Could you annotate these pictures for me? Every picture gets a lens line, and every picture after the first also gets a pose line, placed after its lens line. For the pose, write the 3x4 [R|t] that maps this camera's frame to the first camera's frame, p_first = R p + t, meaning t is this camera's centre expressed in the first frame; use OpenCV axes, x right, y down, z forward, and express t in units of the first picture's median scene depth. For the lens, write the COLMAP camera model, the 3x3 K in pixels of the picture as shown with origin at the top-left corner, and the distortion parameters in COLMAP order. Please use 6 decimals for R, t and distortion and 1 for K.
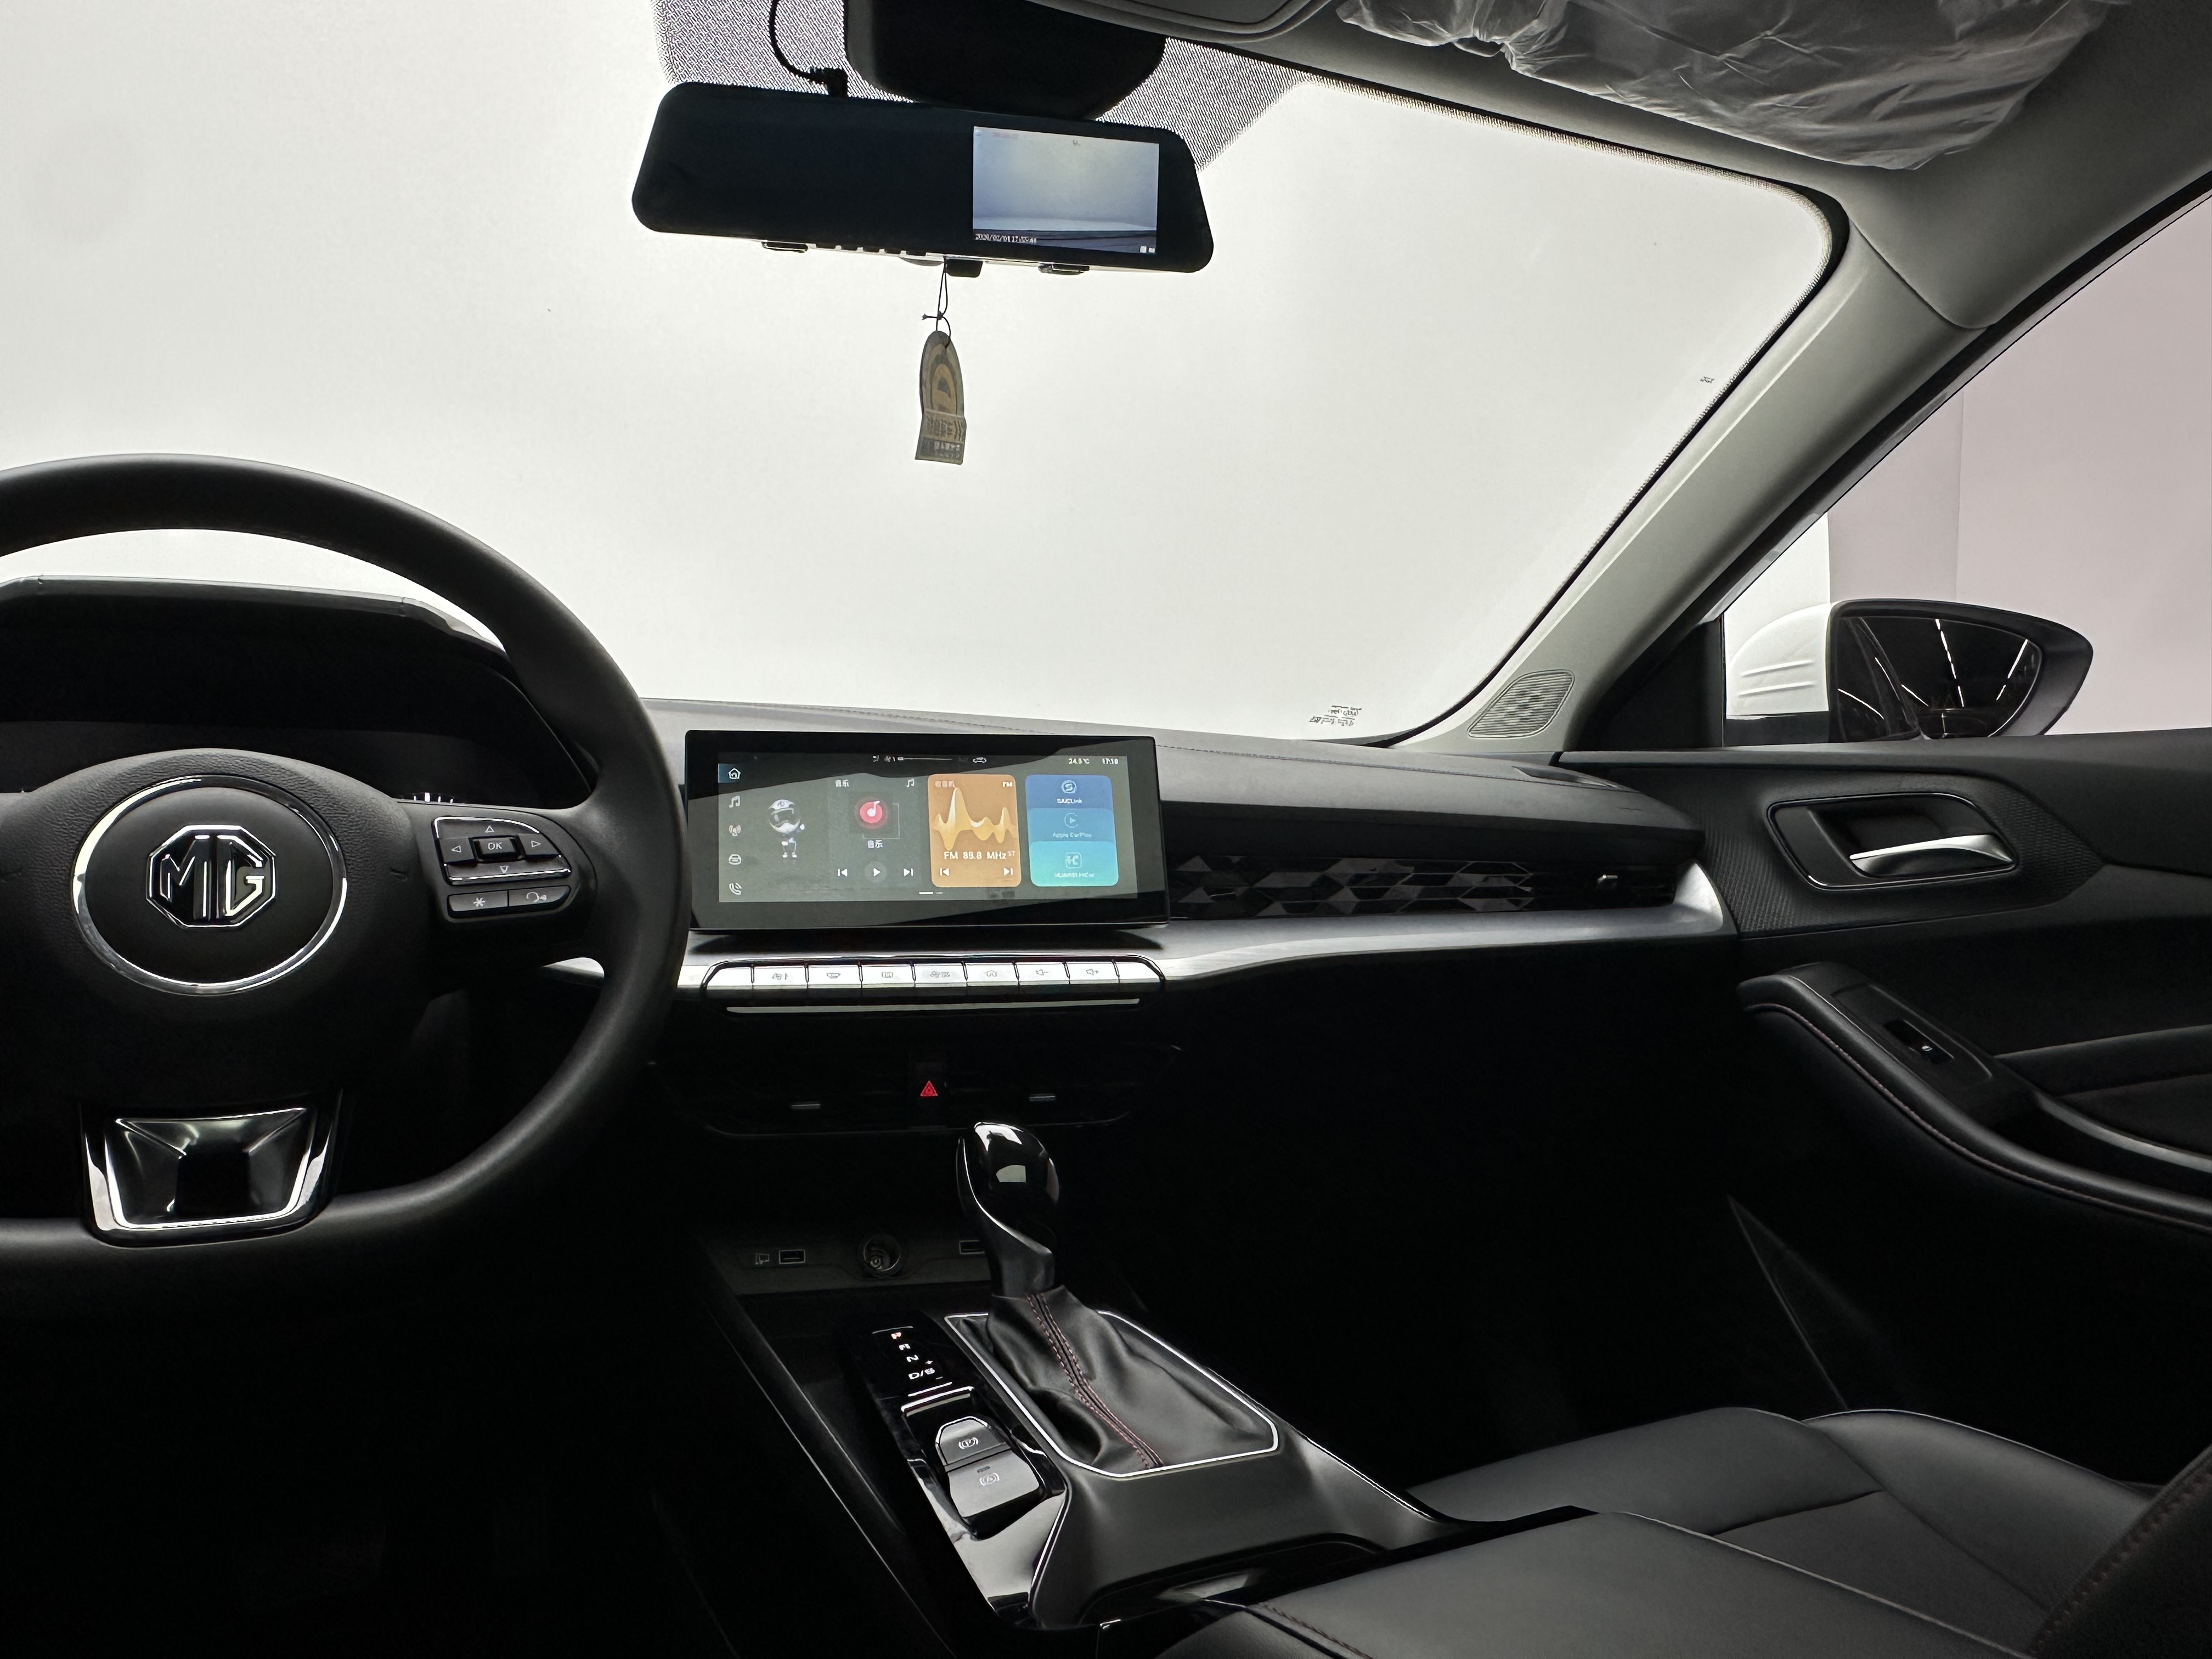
lens RADIAL K [[1568.9, 0, 1092.8], [0, 1568.9, 883.0], [0, 0, 1]] dist [-0.008514, -0.001978]
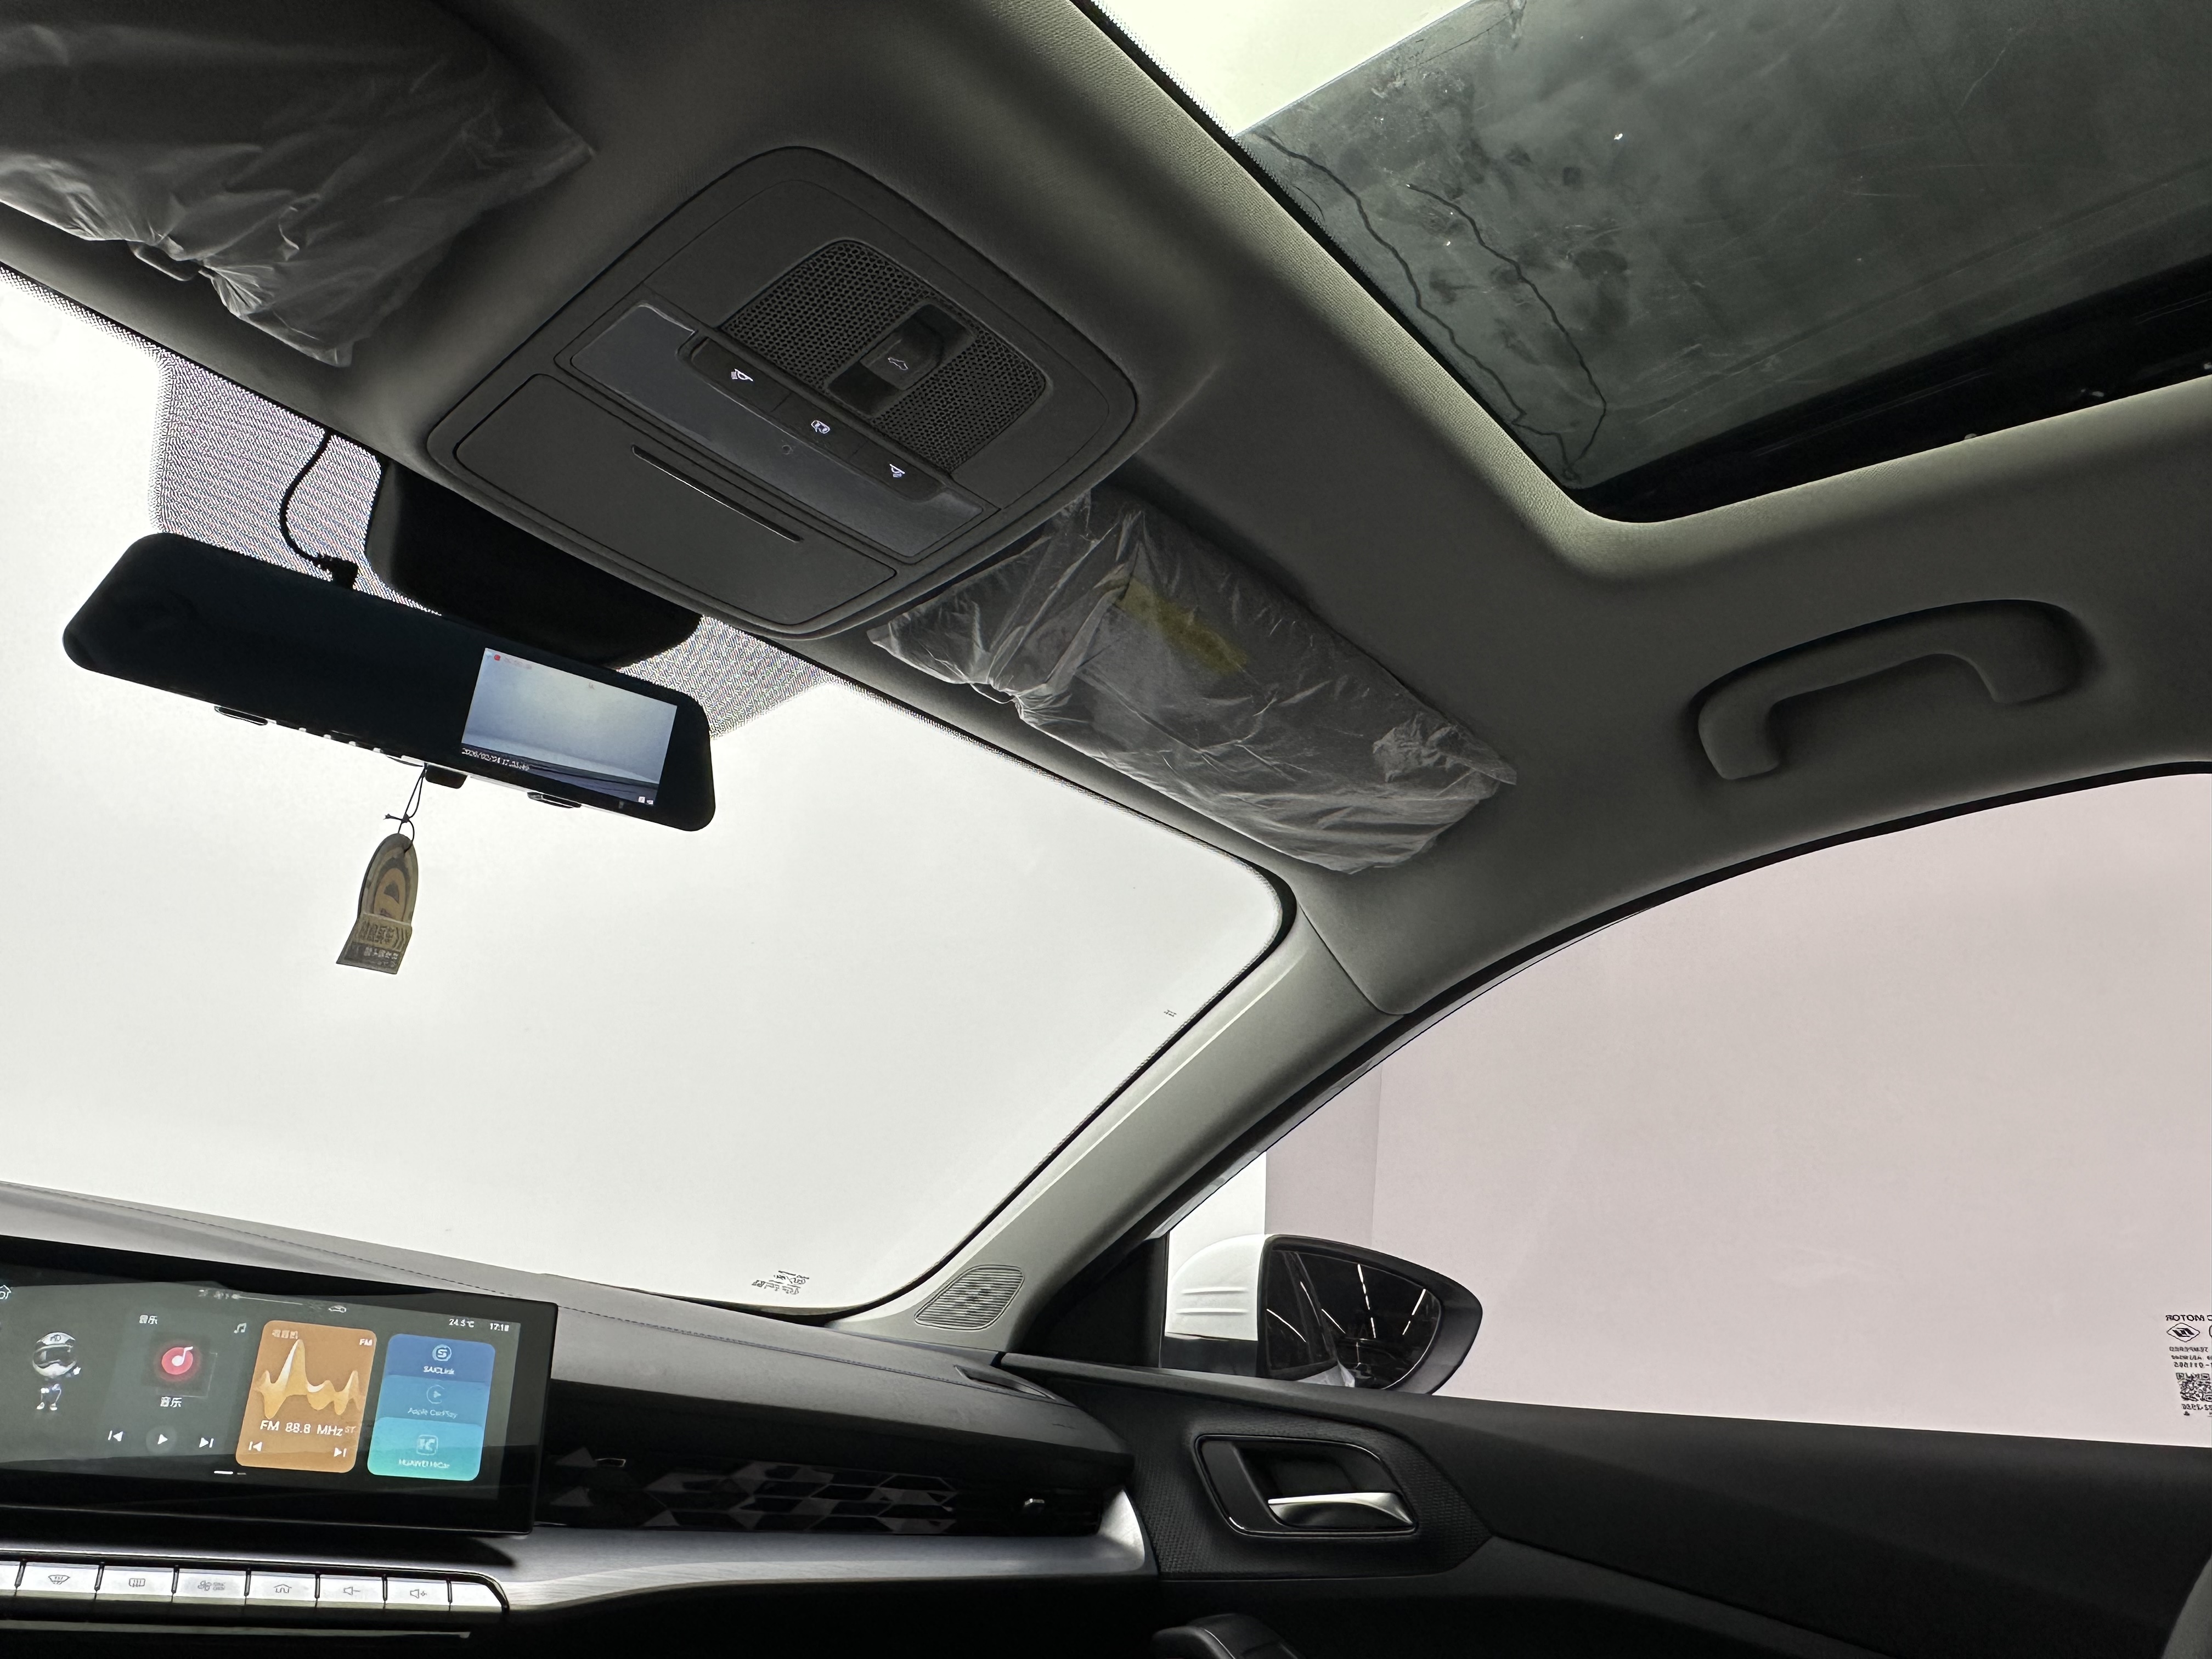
lens RADIAL K [[1568.9, 0, 1092.8], [0, 1568.9, 883.0], [0, 0, 1]] dist [-0.008514, -0.001978]
pose [[0.938155, 0.194747, 0.286248, 0.024356], [-0.089549, 0.935153, -0.342738, -0.042024], [-0.334433, 0.295909, 0.894758, 0.042158]]
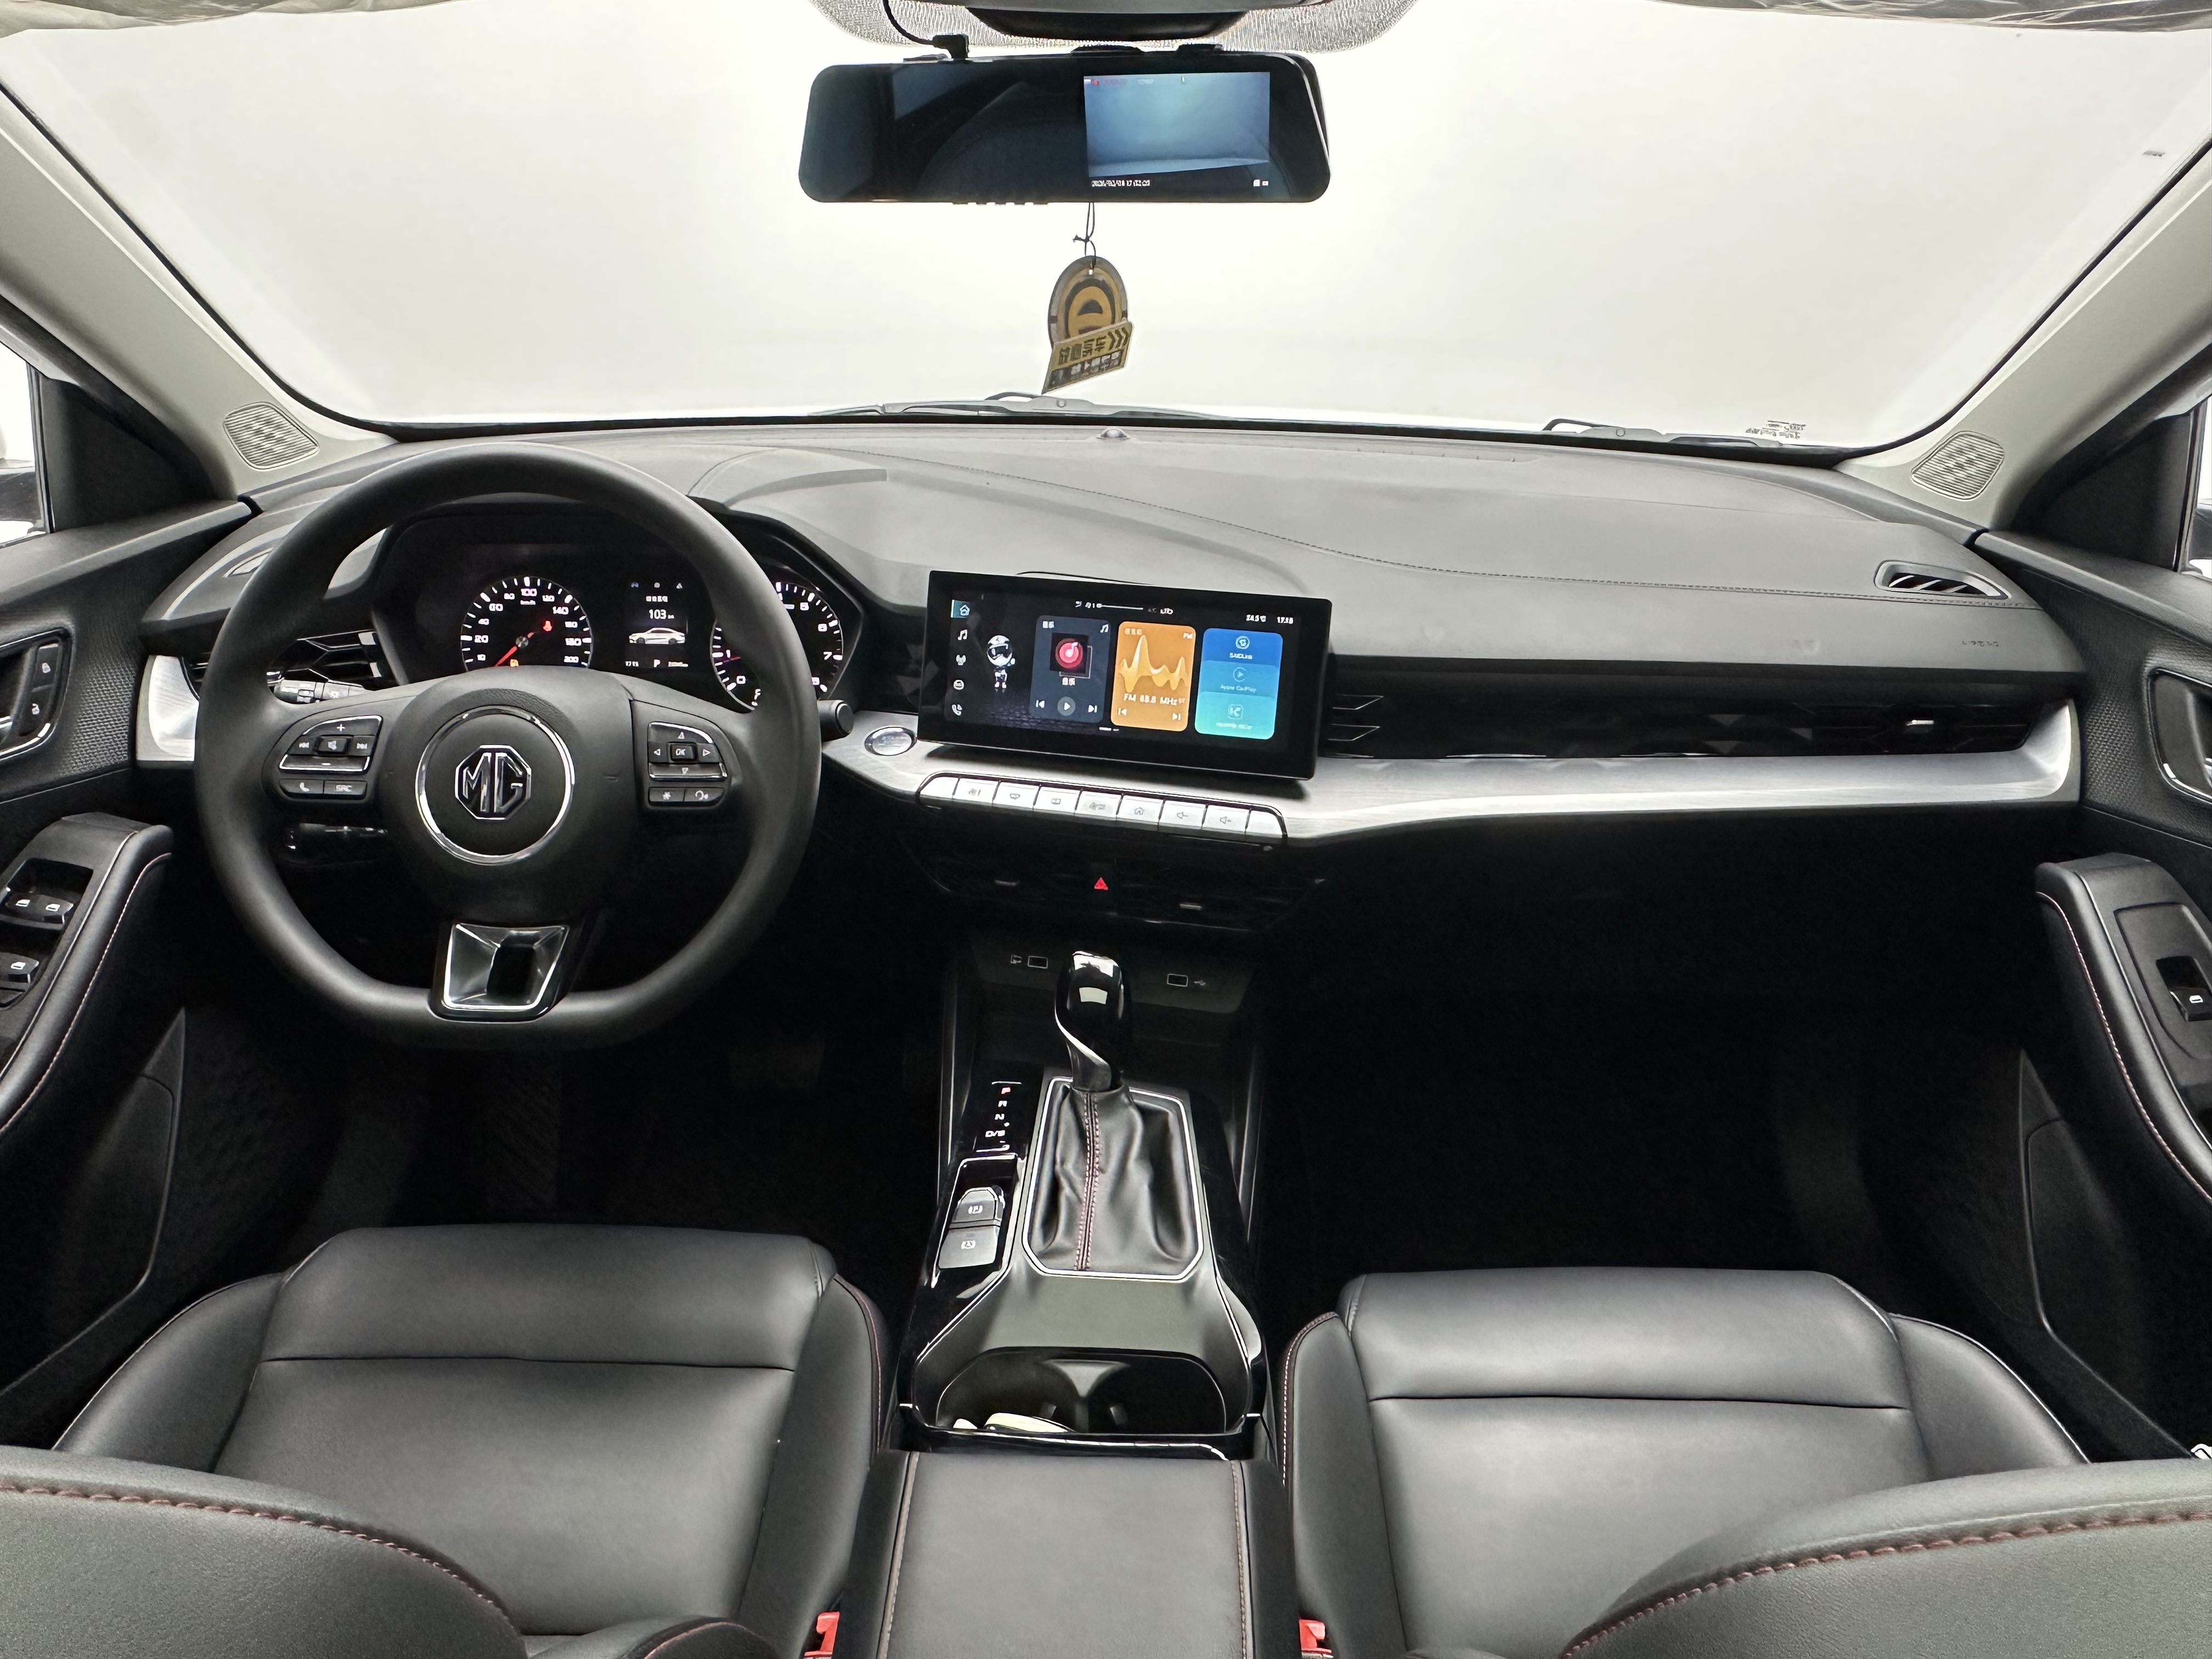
lens RADIAL K [[1571.1, 0, 1110.4], [0, 1571.1, 856.1], [0, 0, 1]] dist [-0.005115, -0.003305]
pose [[0.882771, 0.194300, -0.427742, 0.423812], [-0.024636, 0.928361, 0.370862, -0.344984], [0.469158, -0.316848, 0.824317, -0.002585]]
